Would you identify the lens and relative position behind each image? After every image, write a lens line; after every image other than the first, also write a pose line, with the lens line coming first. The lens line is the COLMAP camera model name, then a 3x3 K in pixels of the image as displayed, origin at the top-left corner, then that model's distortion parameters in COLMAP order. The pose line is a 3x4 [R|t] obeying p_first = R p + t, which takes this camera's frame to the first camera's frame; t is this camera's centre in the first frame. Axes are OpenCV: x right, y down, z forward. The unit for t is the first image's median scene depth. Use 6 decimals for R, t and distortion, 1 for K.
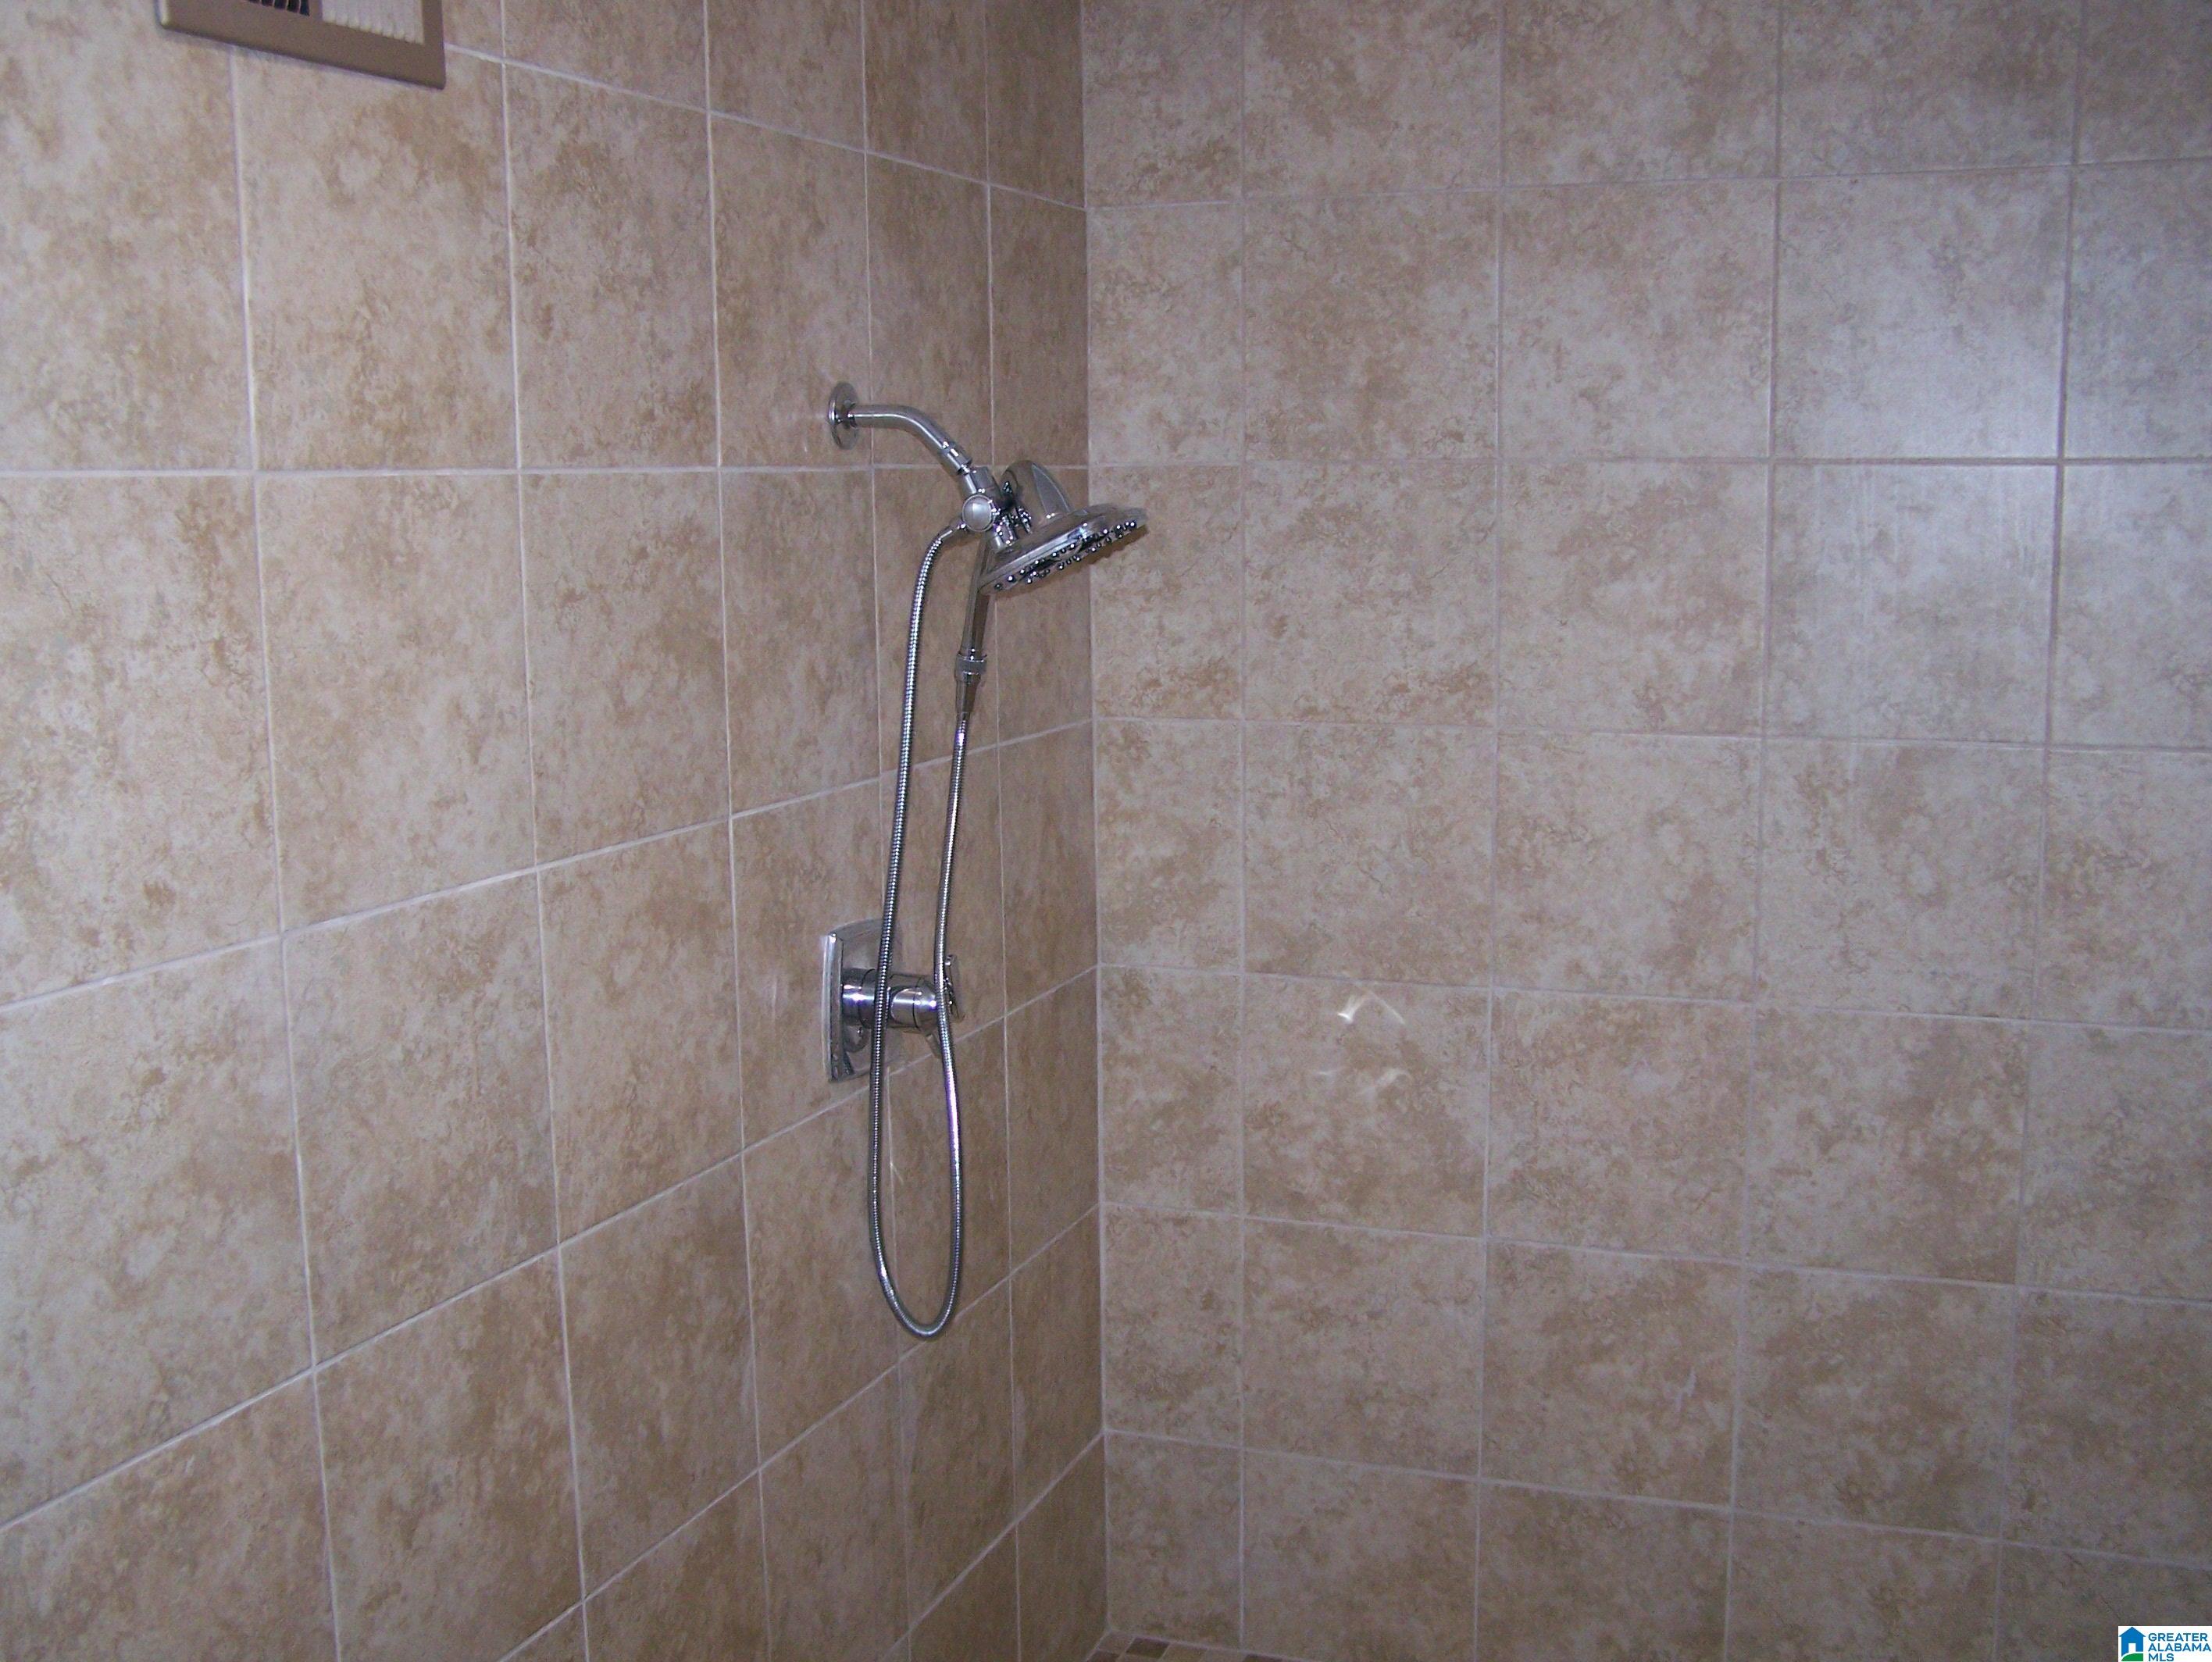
lens RADIAL K [[2483.2, 0, 1084.2], [0, 2483.2, 914.8], [0, 0, 1]] dist [-0.198022, 0.344731]
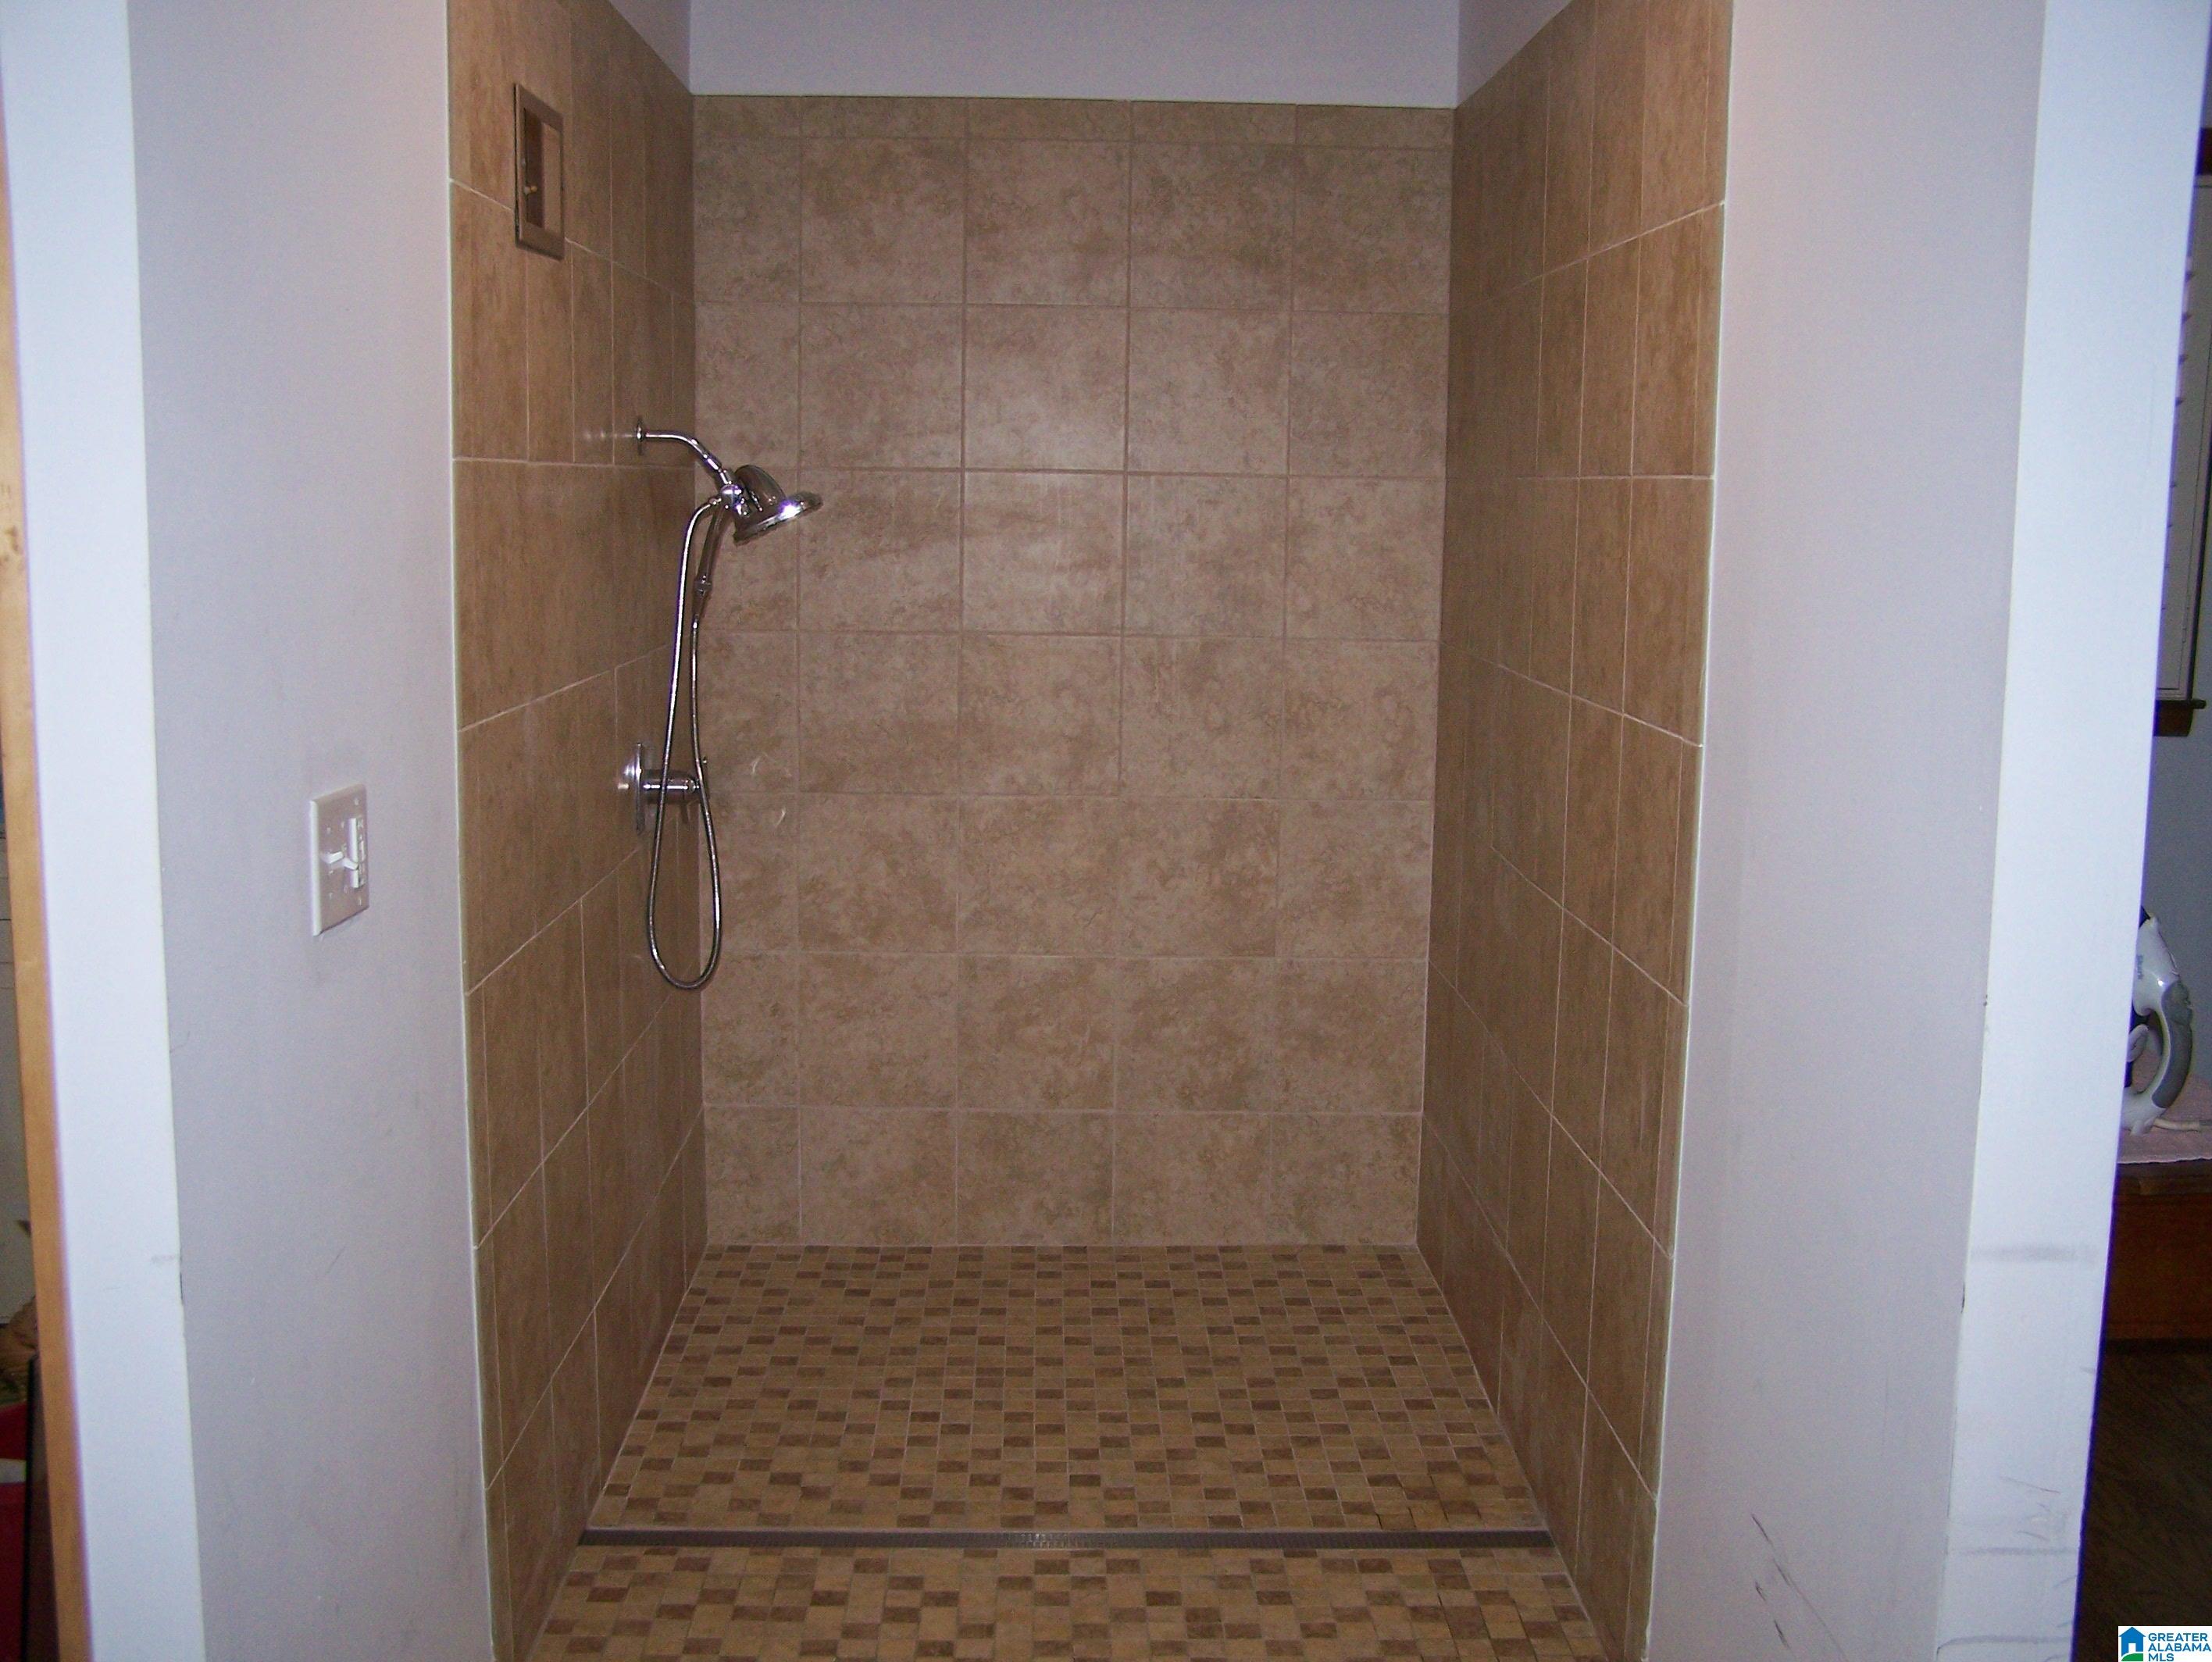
lens RADIAL K [[2483.2, 0, 1084.2], [0, 2483.2, 914.8], [0, 0, 1]] dist [-0.198022, 0.344731]
pose [[0.961454, -0.020852, 0.274175, -0.209982], [0.020788, 0.999779, 0.003141, 0.108419], [-0.274179, 0.002680, 0.961675, -0.604175]]
